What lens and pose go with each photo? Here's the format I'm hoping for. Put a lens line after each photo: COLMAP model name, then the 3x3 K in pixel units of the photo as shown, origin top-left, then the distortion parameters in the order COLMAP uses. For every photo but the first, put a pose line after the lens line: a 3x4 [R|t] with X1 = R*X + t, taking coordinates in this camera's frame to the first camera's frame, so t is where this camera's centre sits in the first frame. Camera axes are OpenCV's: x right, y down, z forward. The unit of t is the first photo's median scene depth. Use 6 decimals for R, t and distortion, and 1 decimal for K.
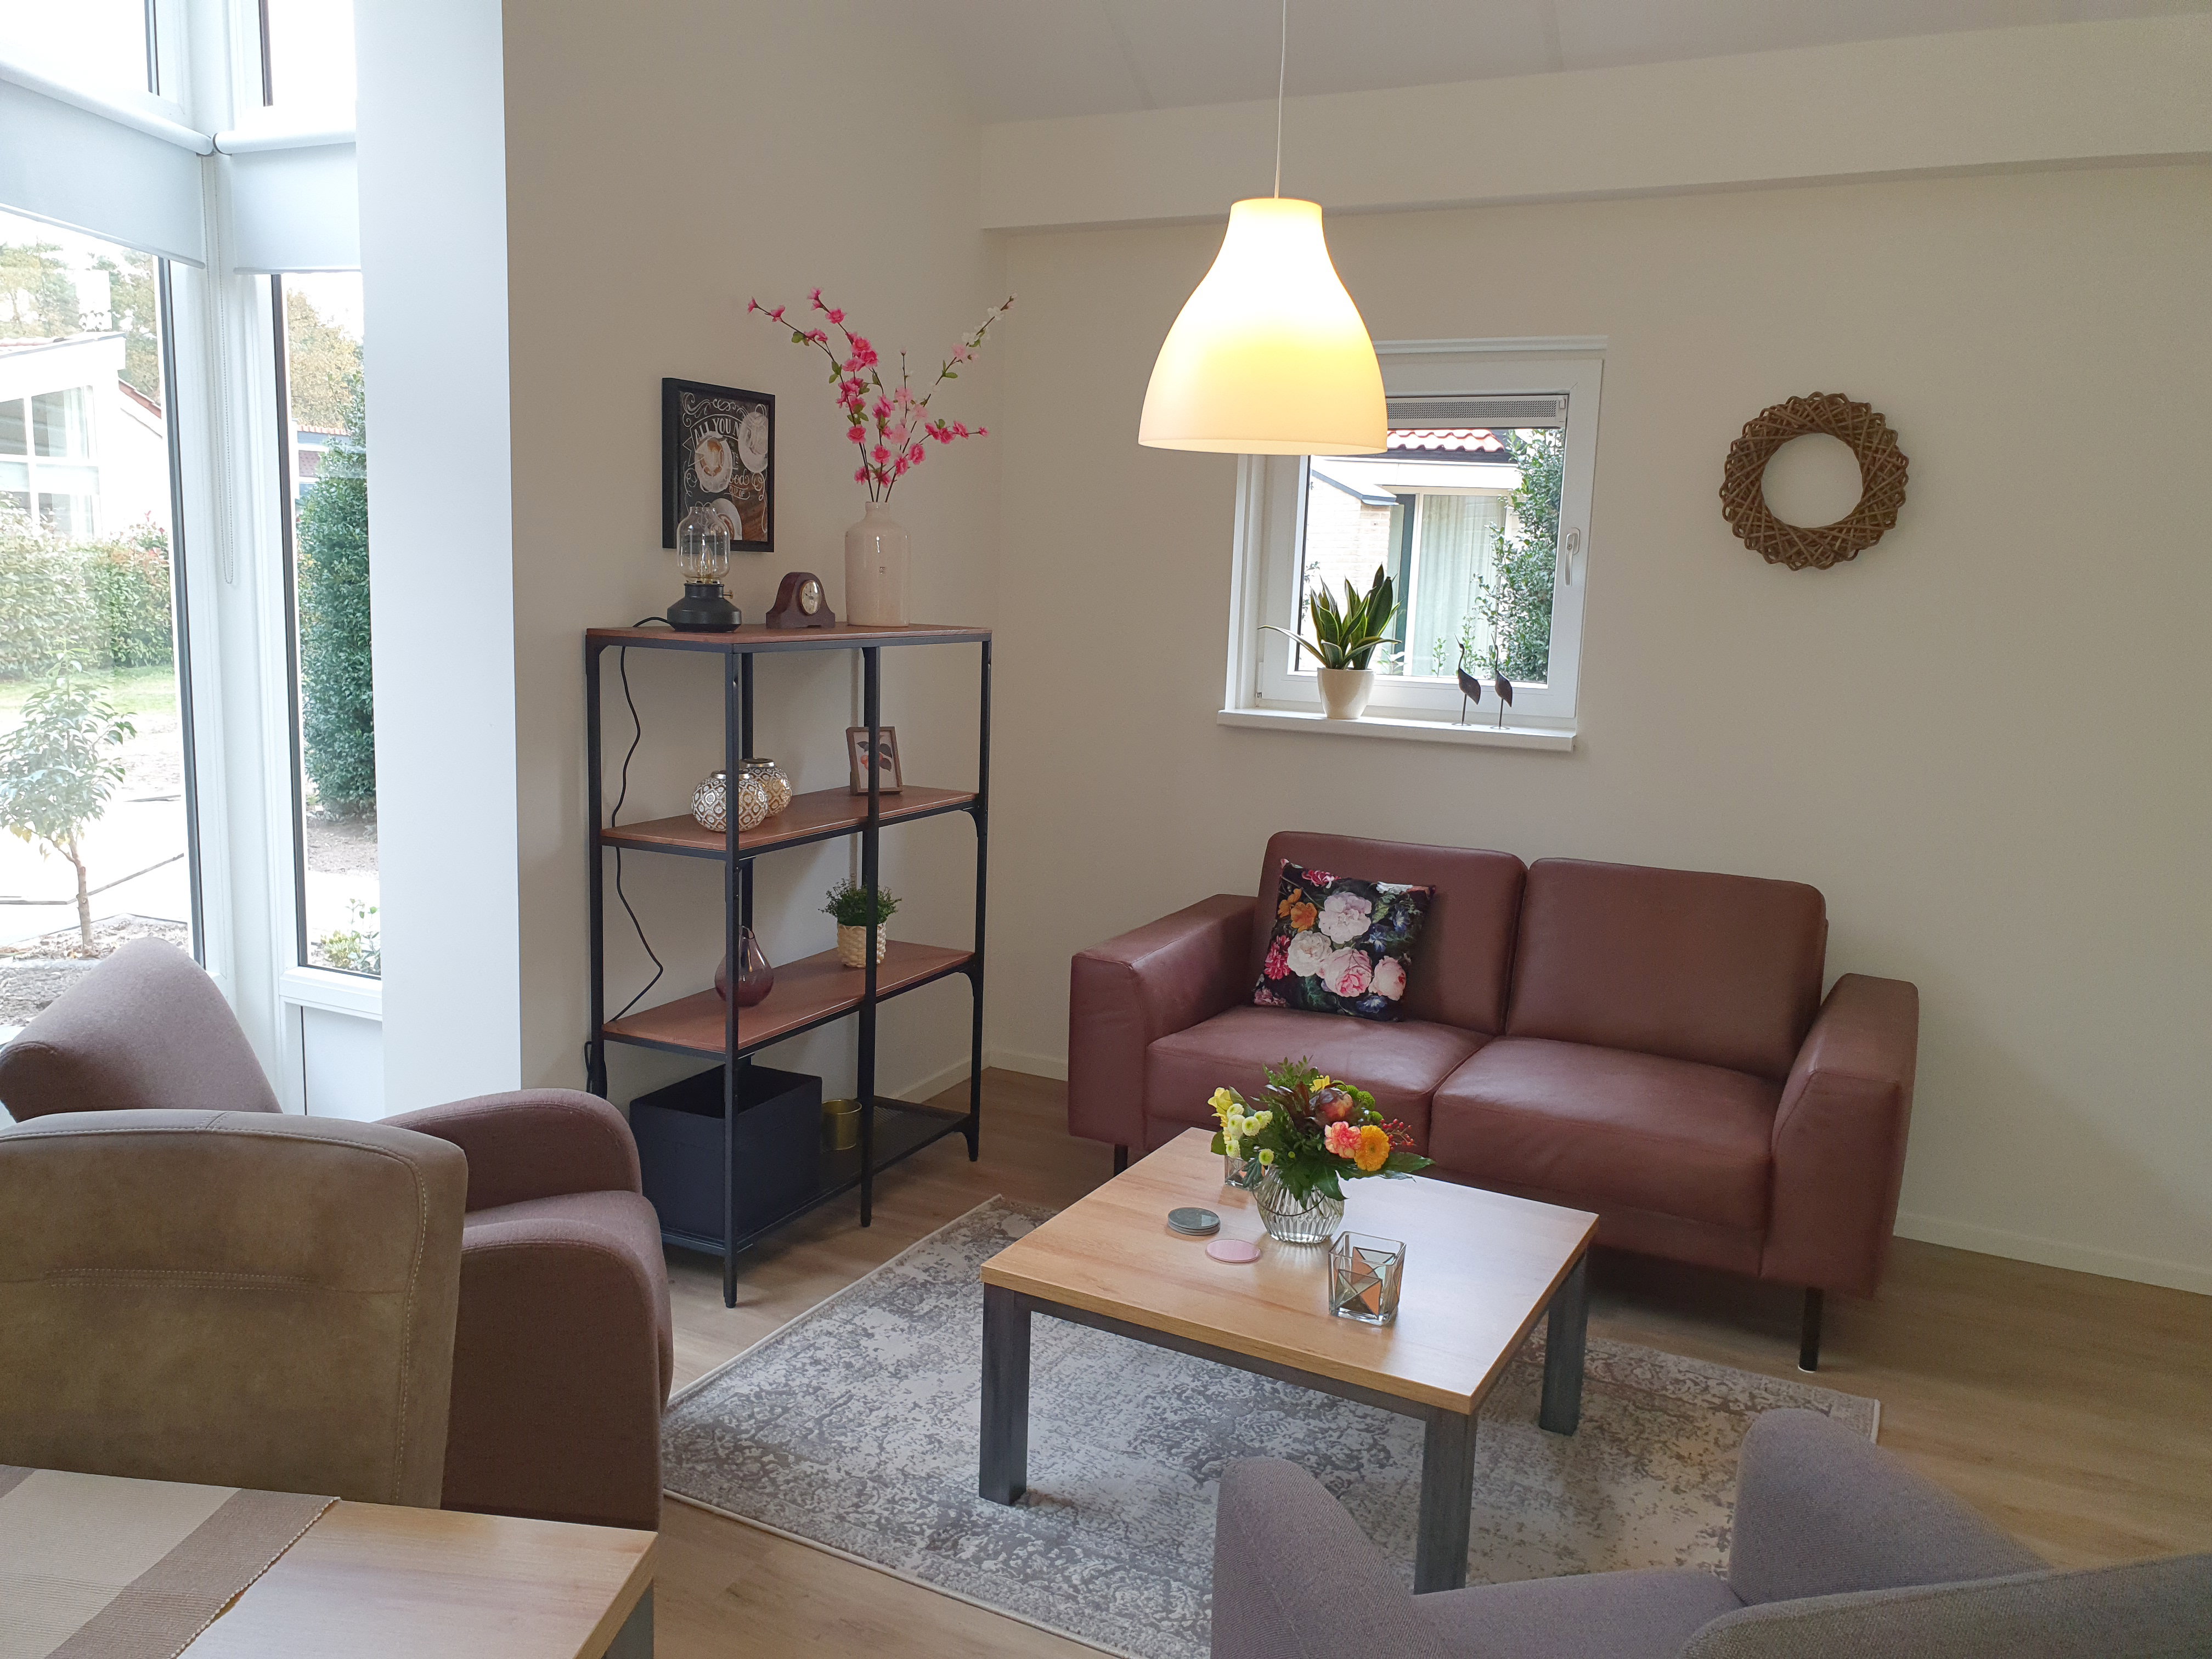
lens RADIAL K [[1678.1, 0, 1106.0], [0, 1678.1, 829.5], [0, 0, 1]] dist [0.088292, 0.002742]
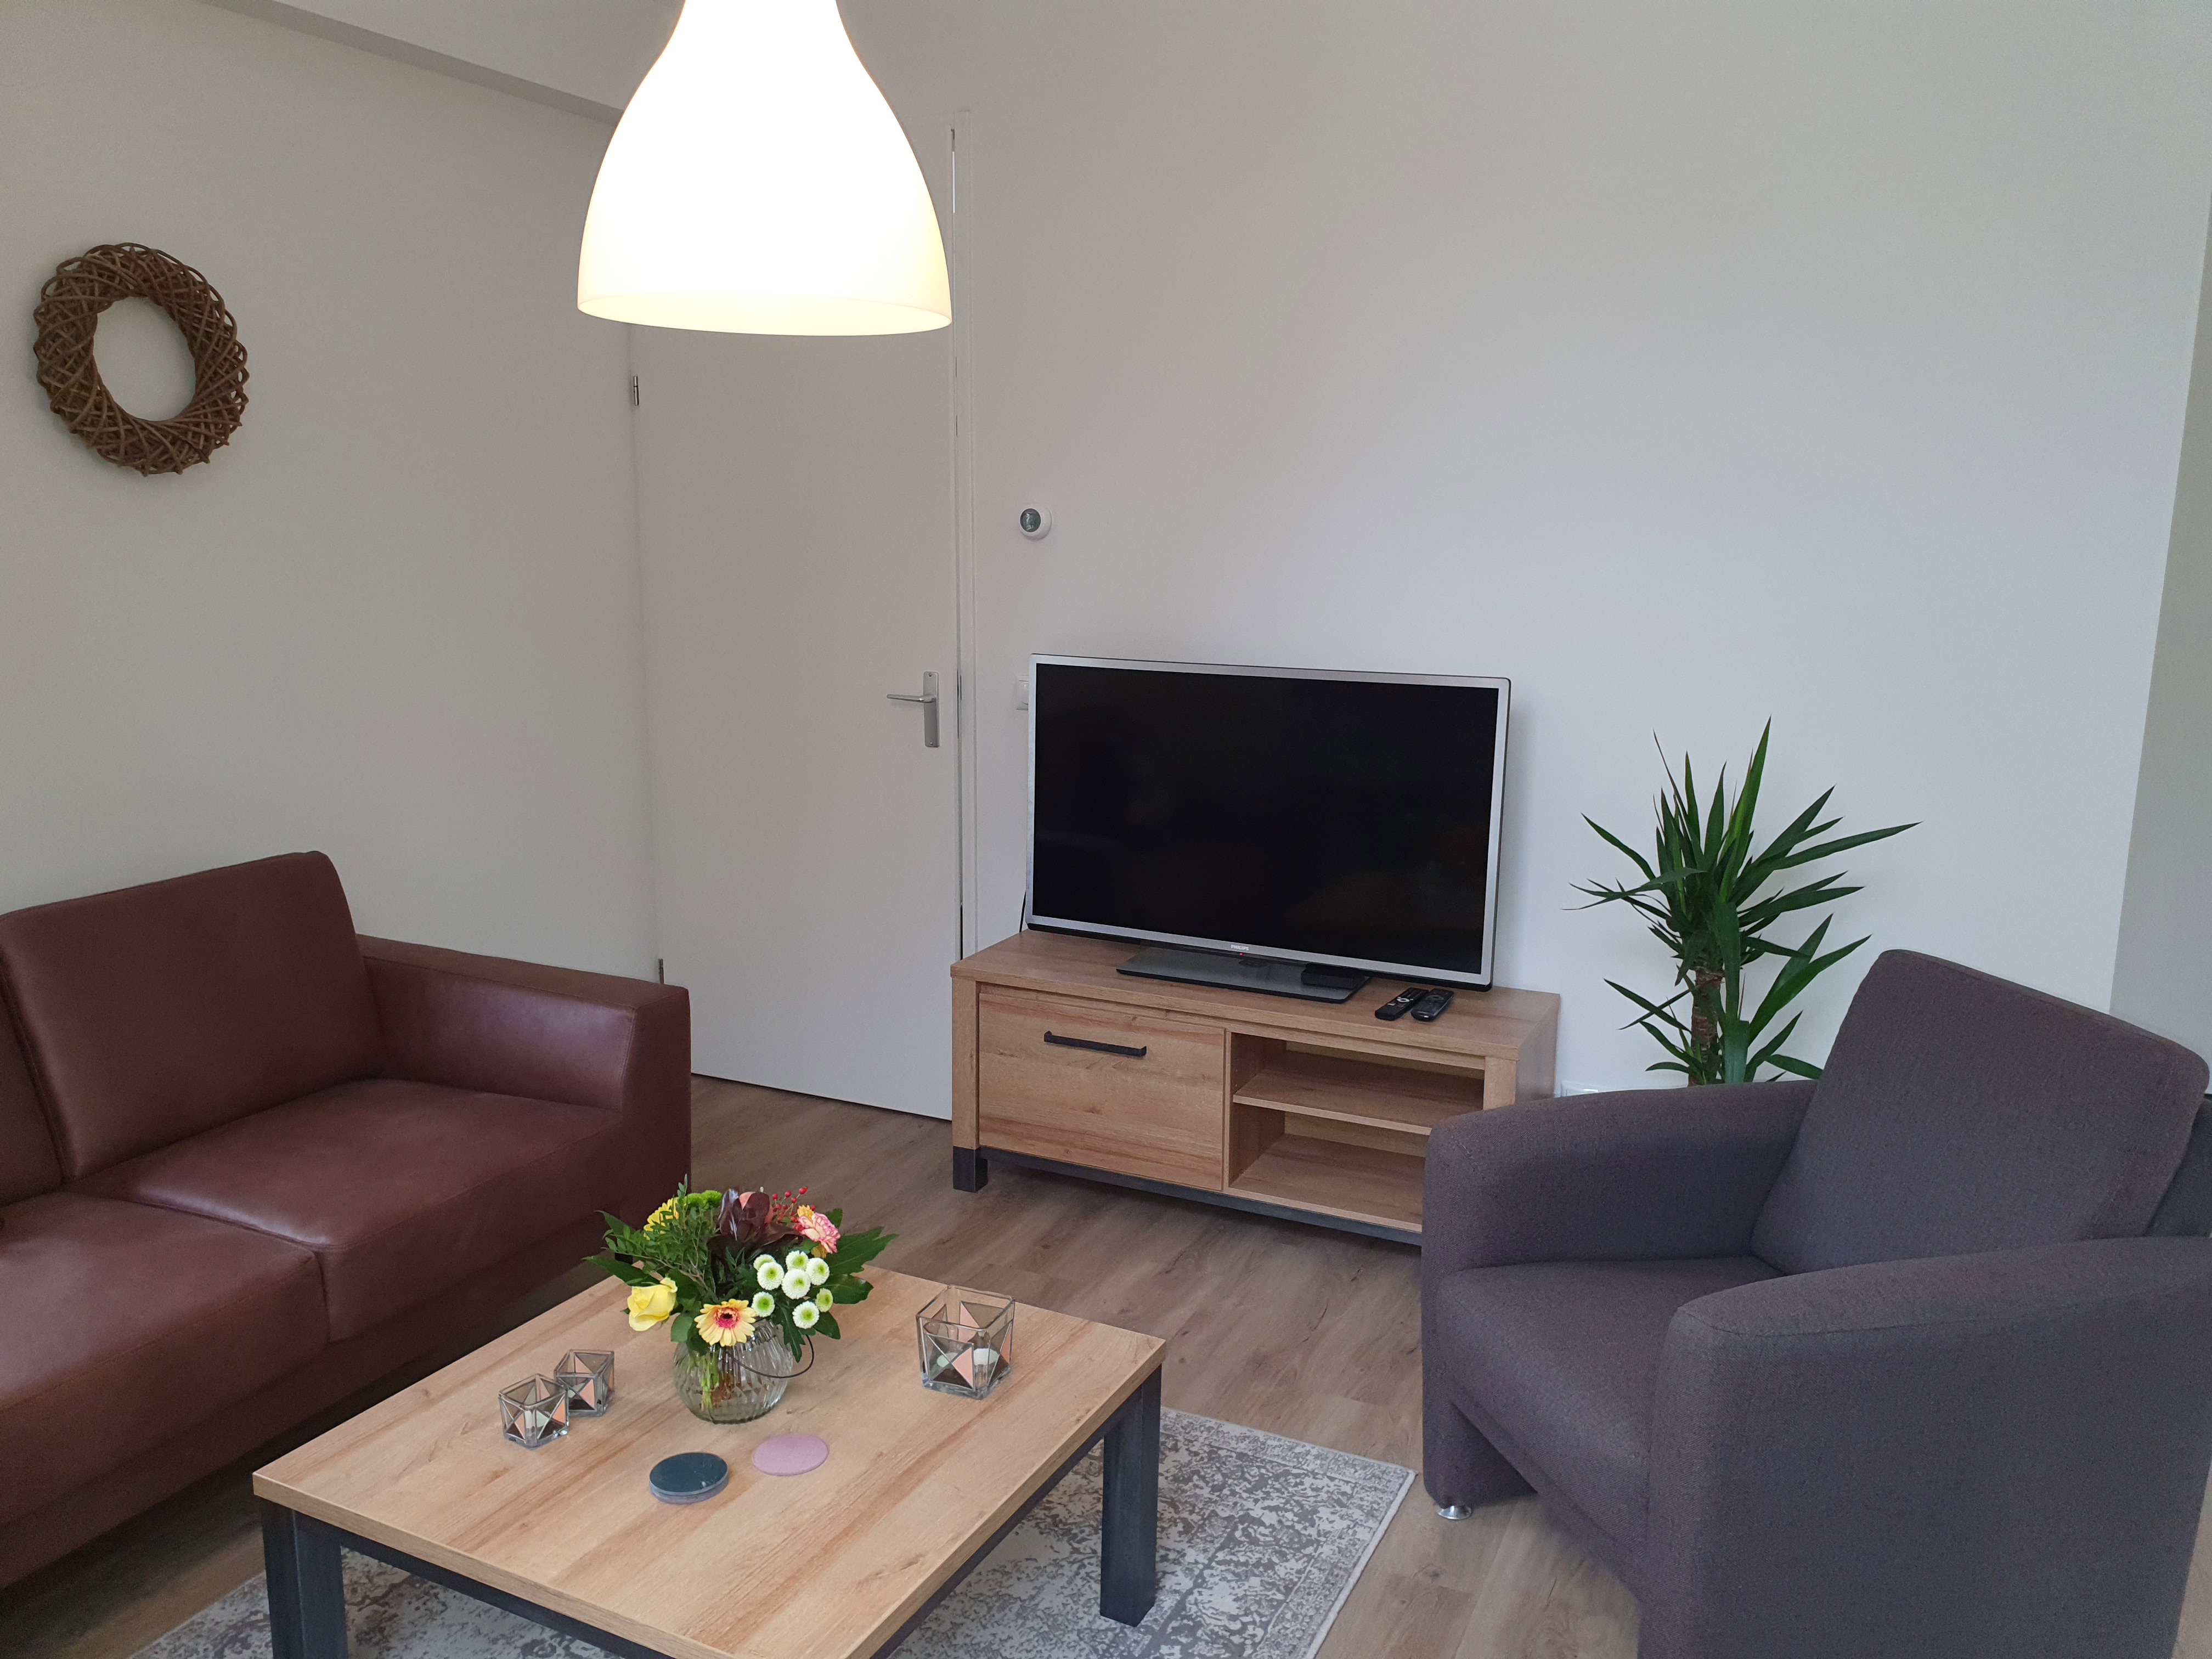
lens RADIAL K [[1678.1, 0, 1106.0], [0, 1678.1, 829.5], [0, 0, 1]] dist [0.088292, 0.002742]
pose [[0.022938, -0.225033, 0.974081, -0.398024], [0.149234, 0.964192, 0.219234, -0.103768], [-0.988536, 0.140337, 0.055699, 0.544069]]
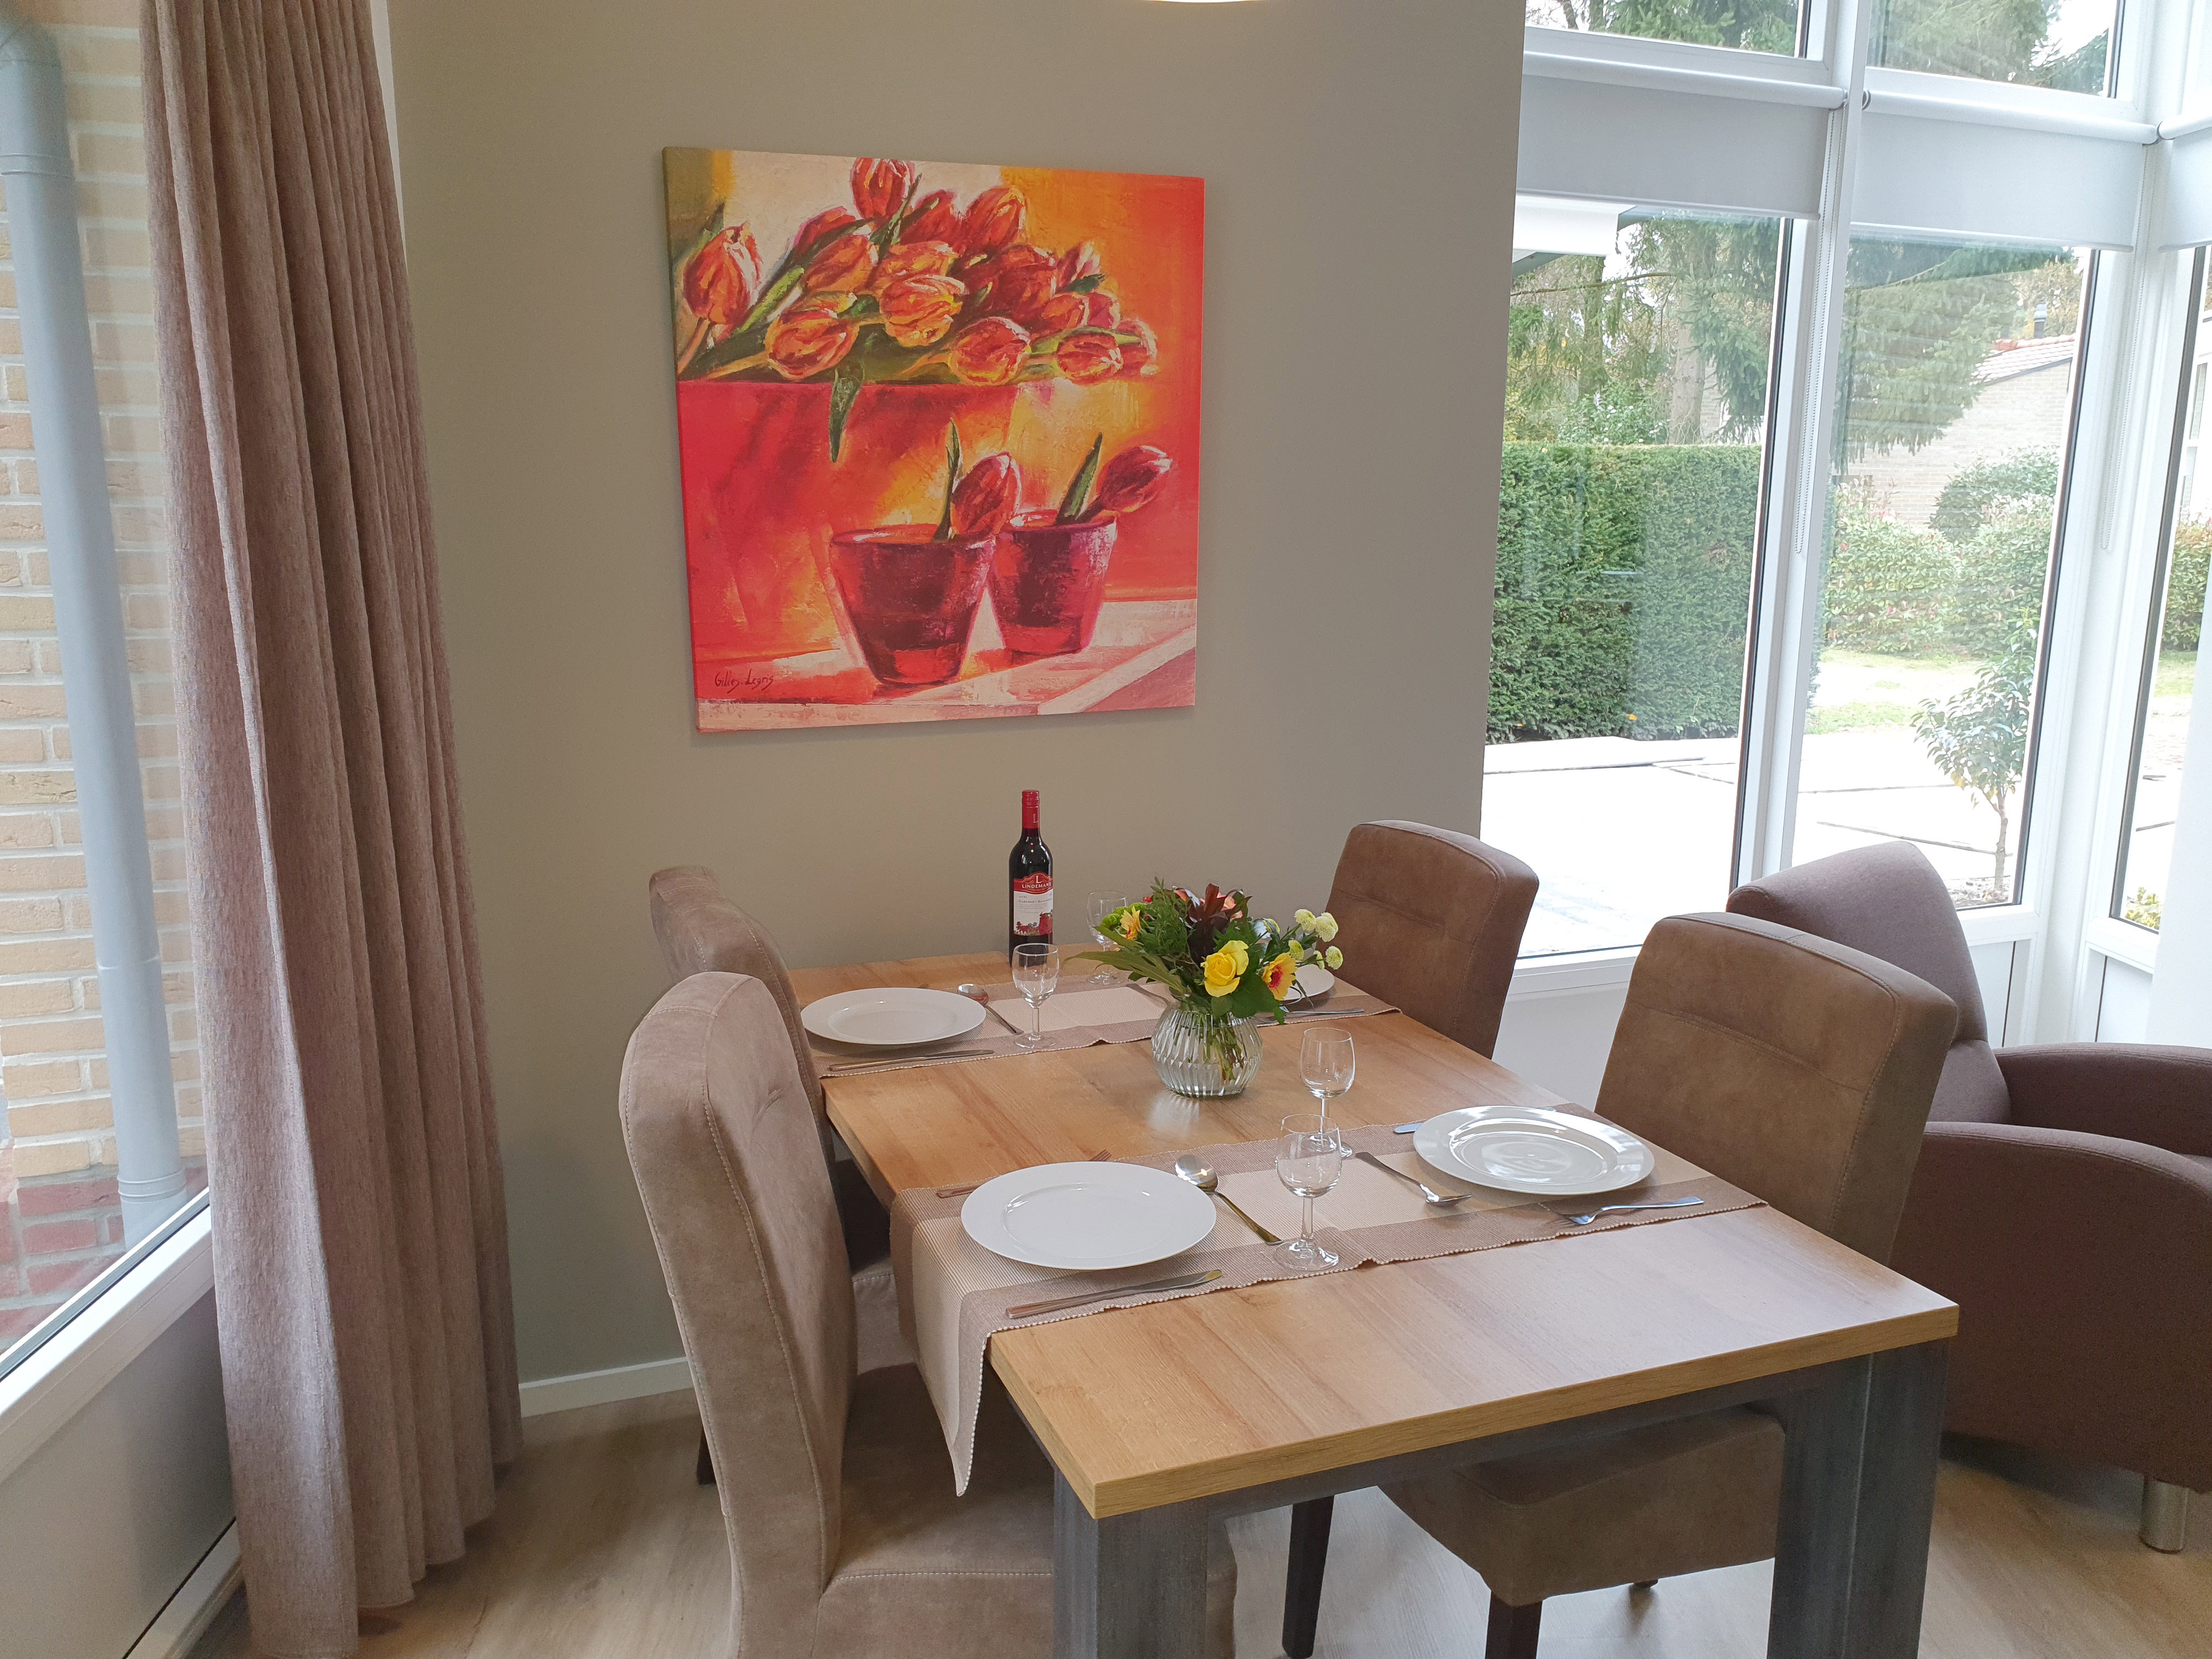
lens RADIAL K [[1678.1, 0, 1106.0], [0, 1678.1, 829.5], [0, 0, 1]] dist [0.088292, 0.002742]
pose [[0.483565, 0.135339, -0.864782, 0.184856], [-0.124498, 0.988564, 0.085095, 0.017959], [0.866409, 0.066515, 0.494885, -0.068060]]
